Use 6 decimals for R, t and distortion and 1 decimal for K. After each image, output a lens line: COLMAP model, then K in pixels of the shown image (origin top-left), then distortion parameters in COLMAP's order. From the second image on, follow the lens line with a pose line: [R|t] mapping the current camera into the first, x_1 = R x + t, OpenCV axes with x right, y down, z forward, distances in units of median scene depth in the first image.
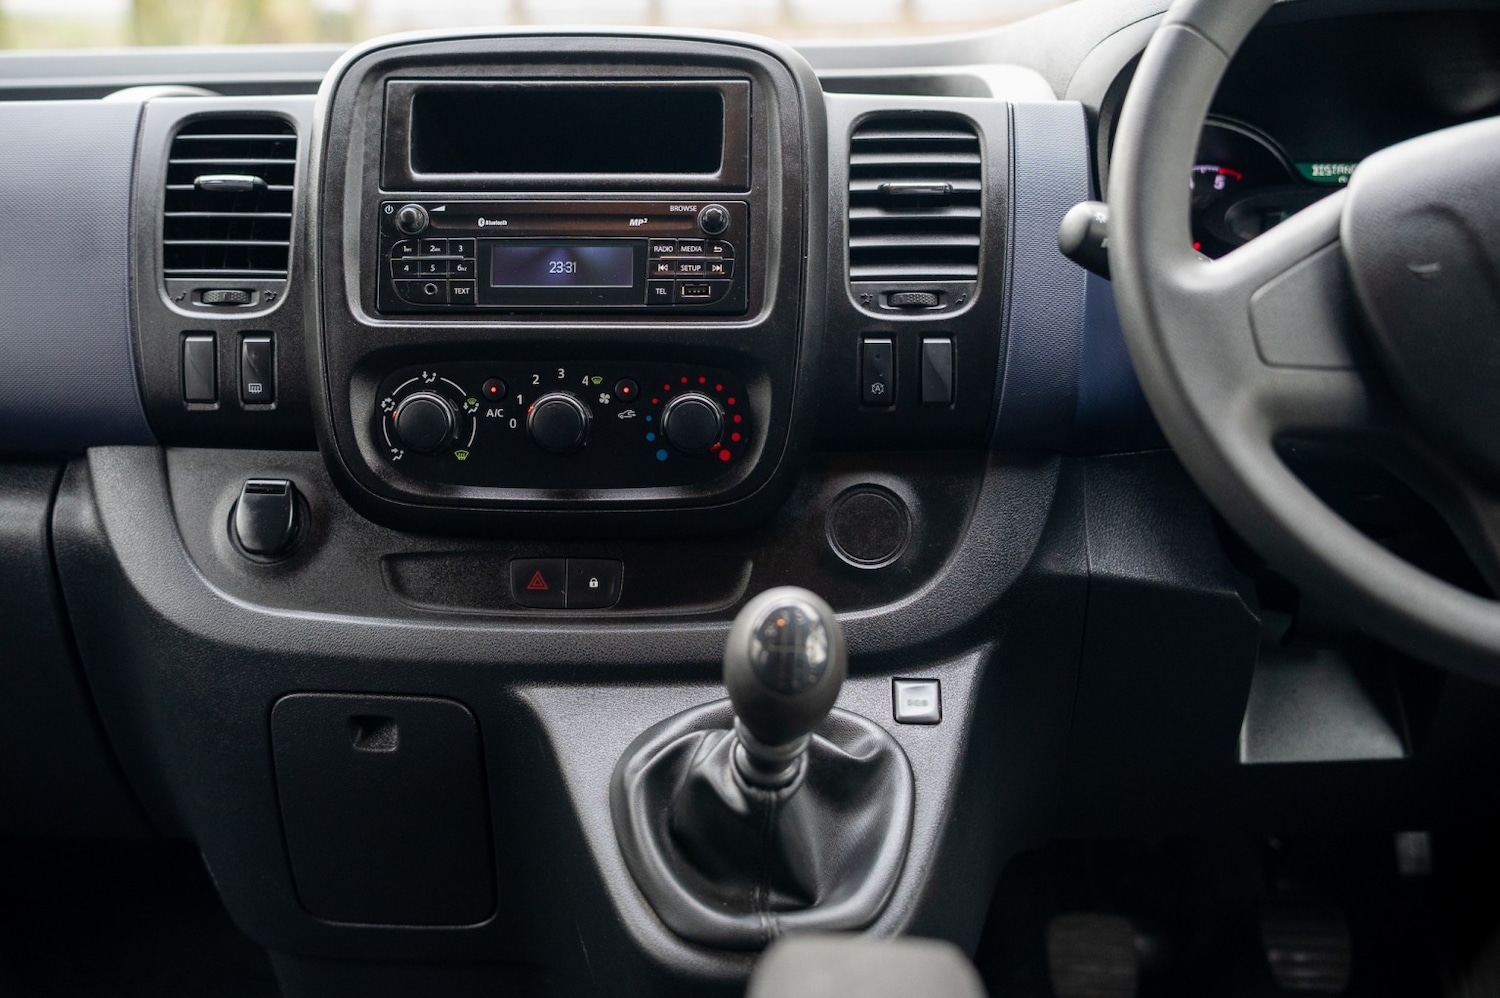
lens RADIAL K [[1694.2, 0, 750.0], [0, 1694.2, 499.0], [0, 0, 1]] dist [0.000758, 0.030997]
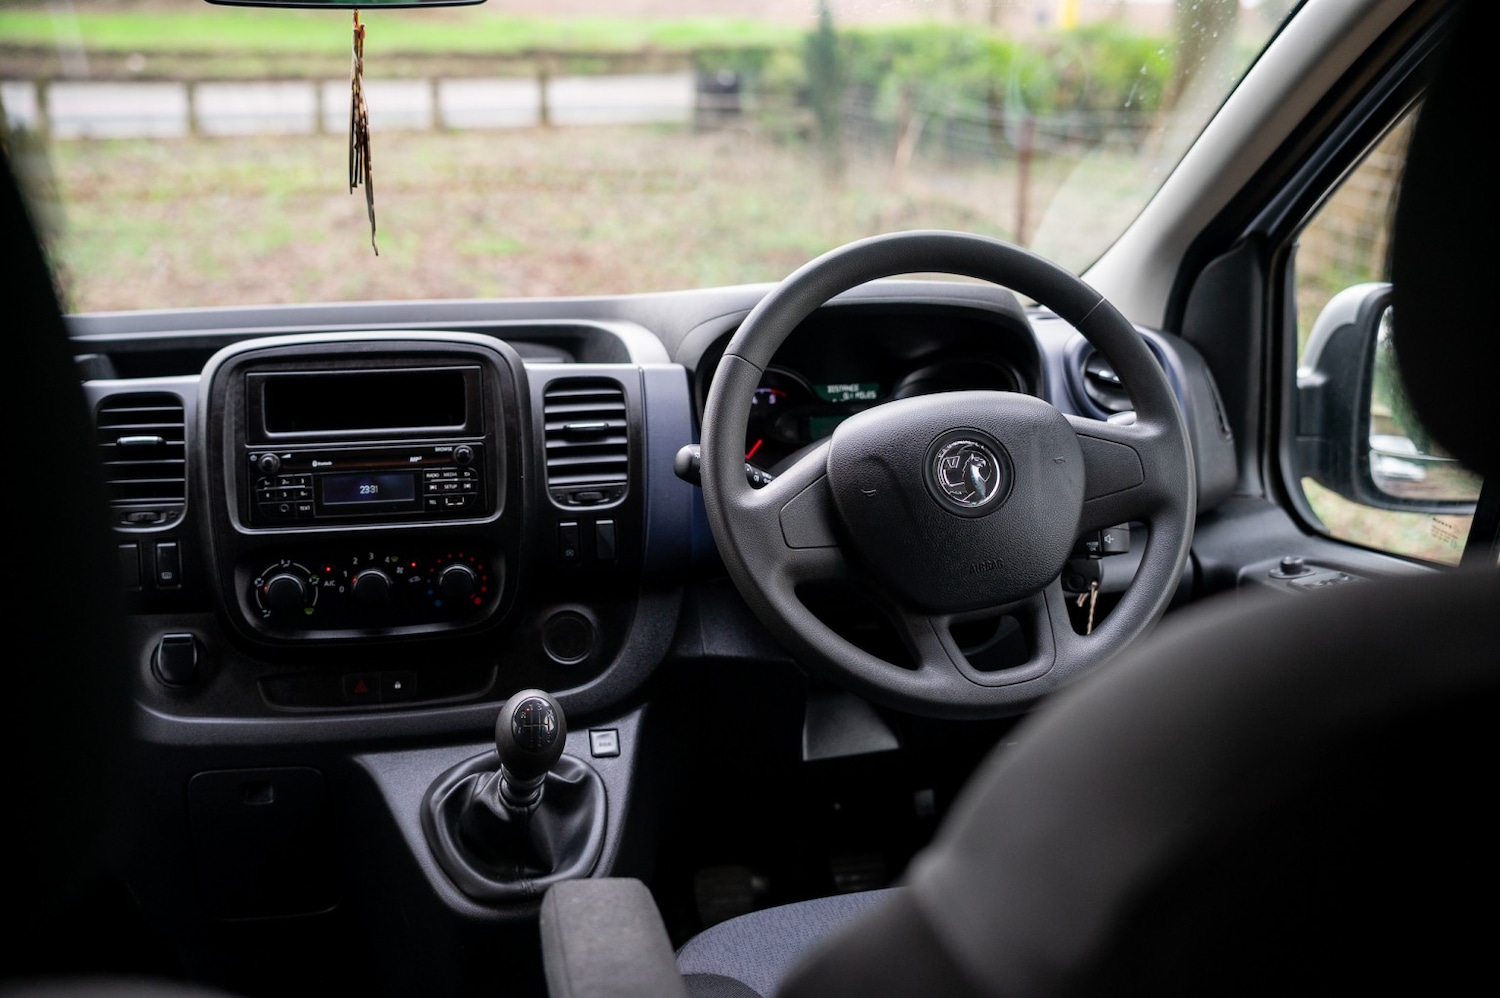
lens RADIAL K [[1487.9, 0, 750.0], [0, 1487.9, 499.0], [0, 0, 1]] dist [-0.048916, 0.091407]
pose [[0.974860, -0.050439, 0.217034, -0.064324], [0.055054, 0.998367, -0.015265, -0.086773], [-0.215910, 0.026830, 0.976045, -0.439182]]
